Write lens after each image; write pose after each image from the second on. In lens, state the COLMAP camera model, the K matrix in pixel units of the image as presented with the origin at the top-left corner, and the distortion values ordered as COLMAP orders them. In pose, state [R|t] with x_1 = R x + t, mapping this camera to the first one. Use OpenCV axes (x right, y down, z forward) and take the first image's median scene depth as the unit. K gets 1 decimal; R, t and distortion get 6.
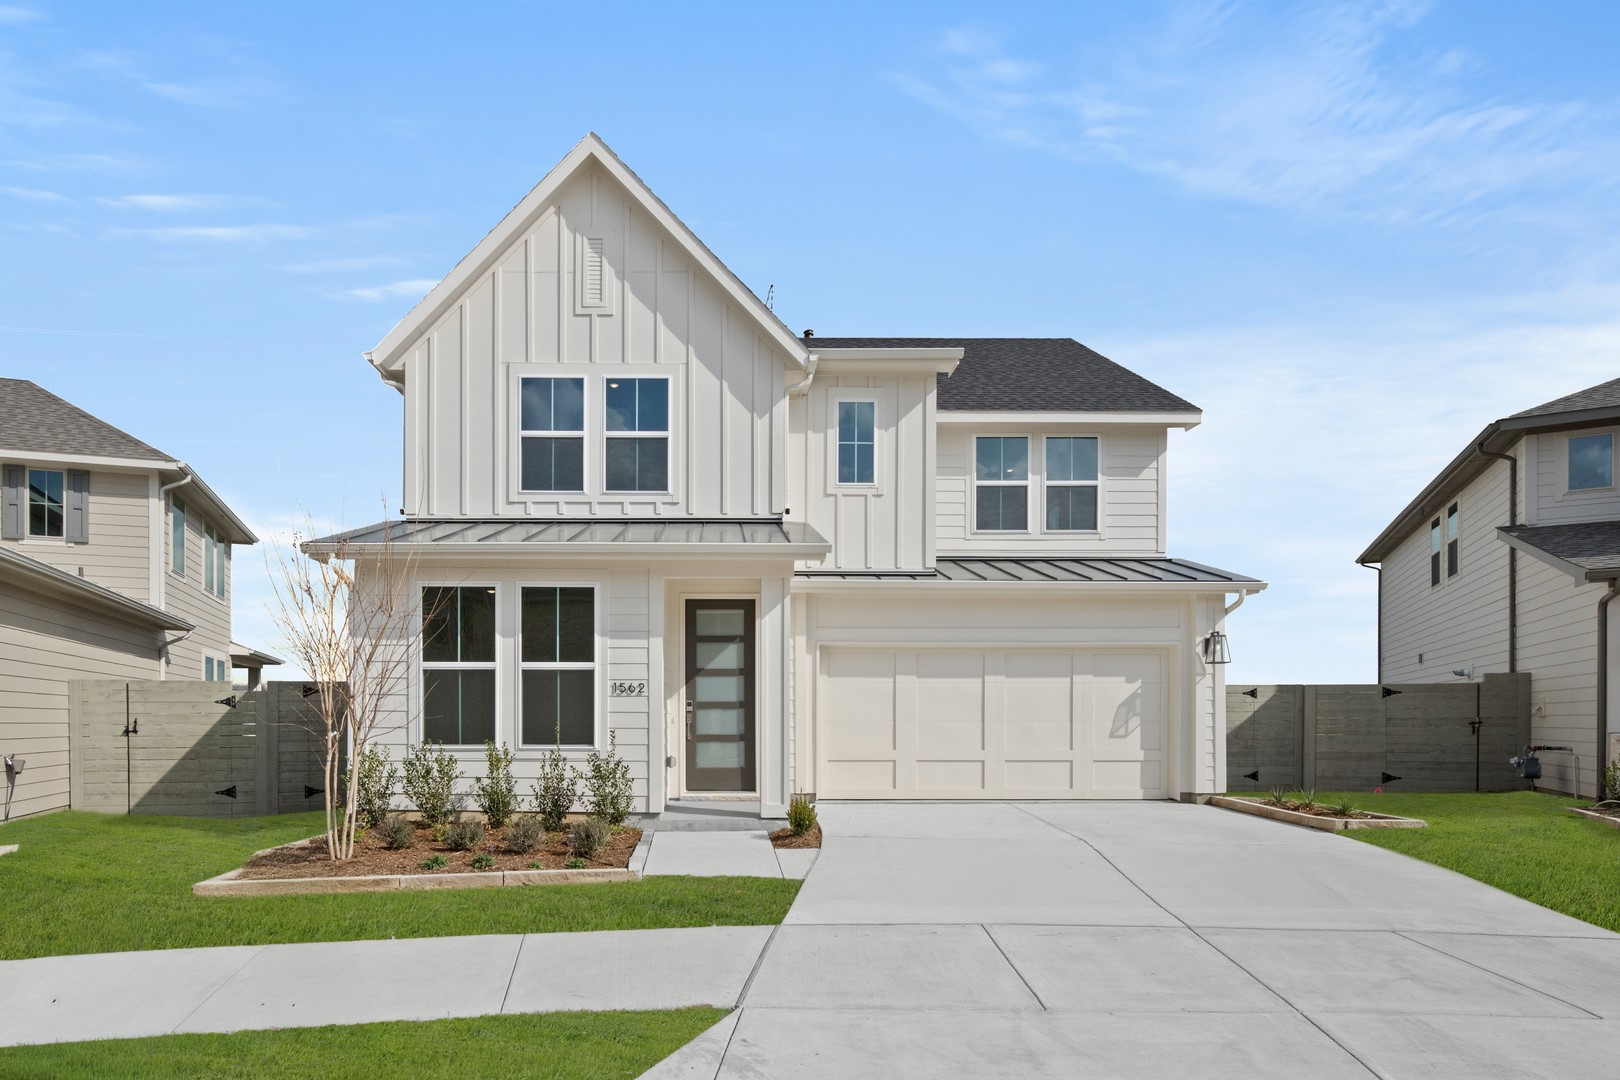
lens RADIAL K [[609.3, 0, 809.9], [0, 609.3, 528.9], [0, 0, 1]] dist [-0.000989, -0.000106]
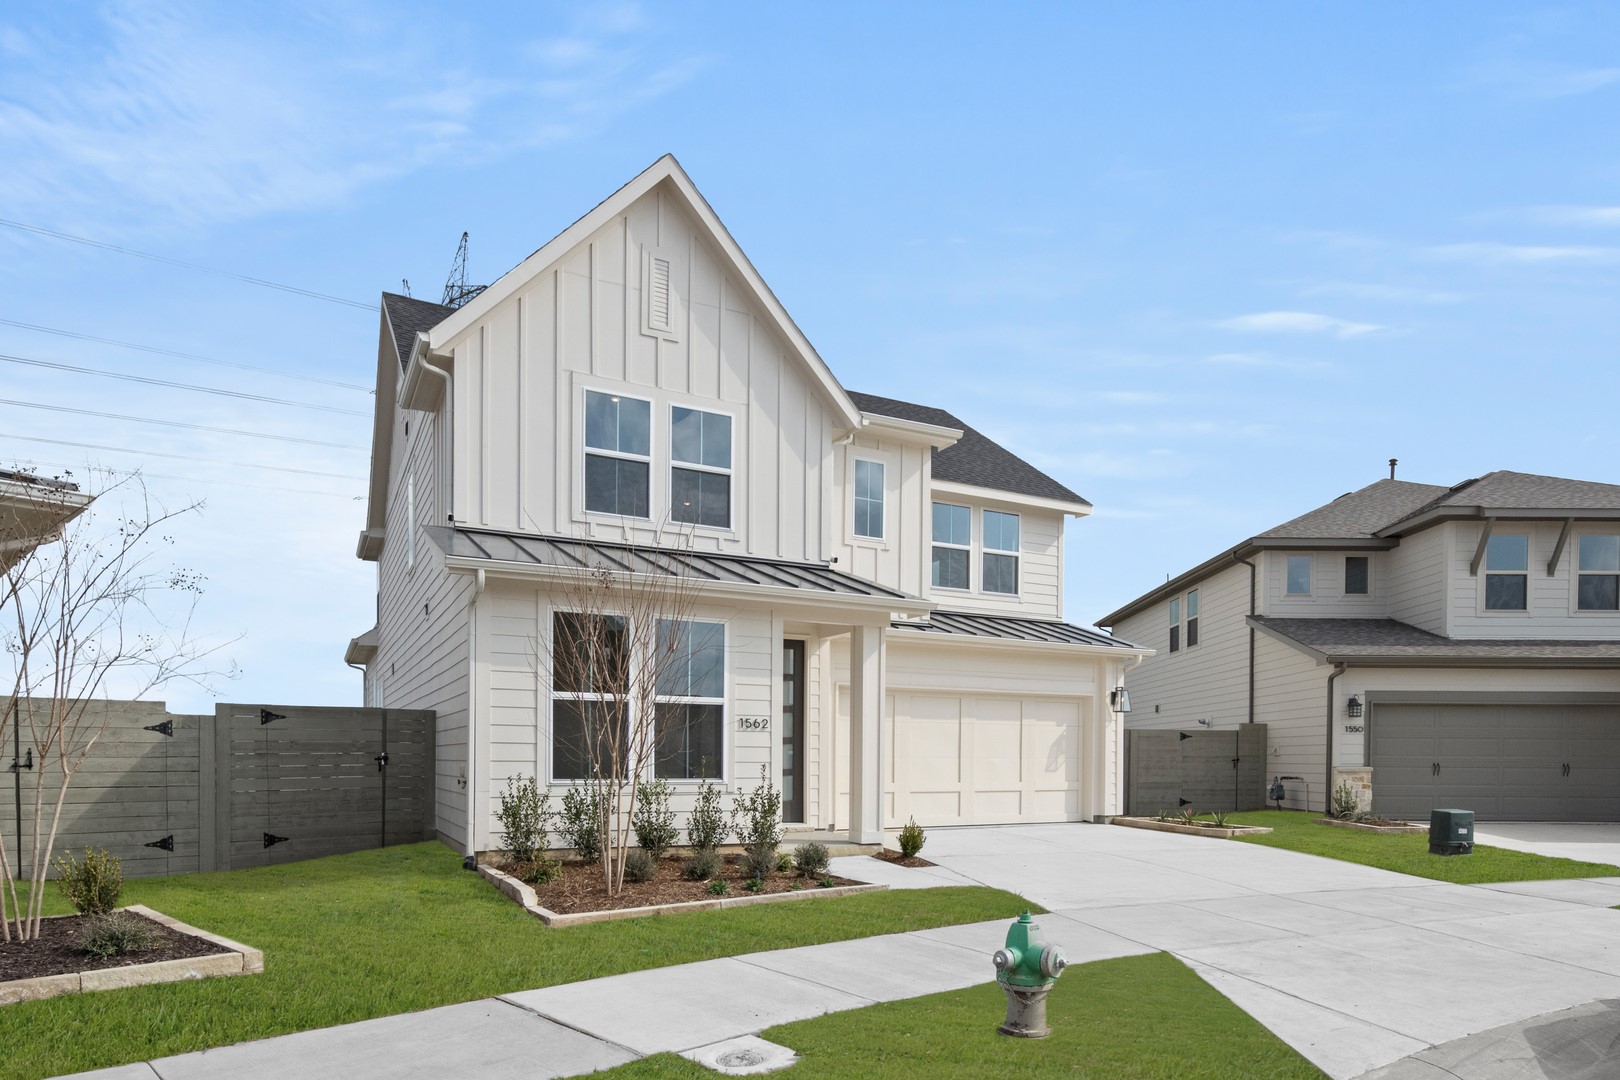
lens RADIAL K [[635.8, 0, 810.0], [0, 635.8, 540.0], [0, 0, 1]] dist [-0.001609, -0.000048]
pose [[0.939861, 0.114125, 0.321927, -0.421184], [-0.106530, 0.993457, -0.041175, -0.012318], [-0.324520, 0.004404, 0.945869, -0.045509]]
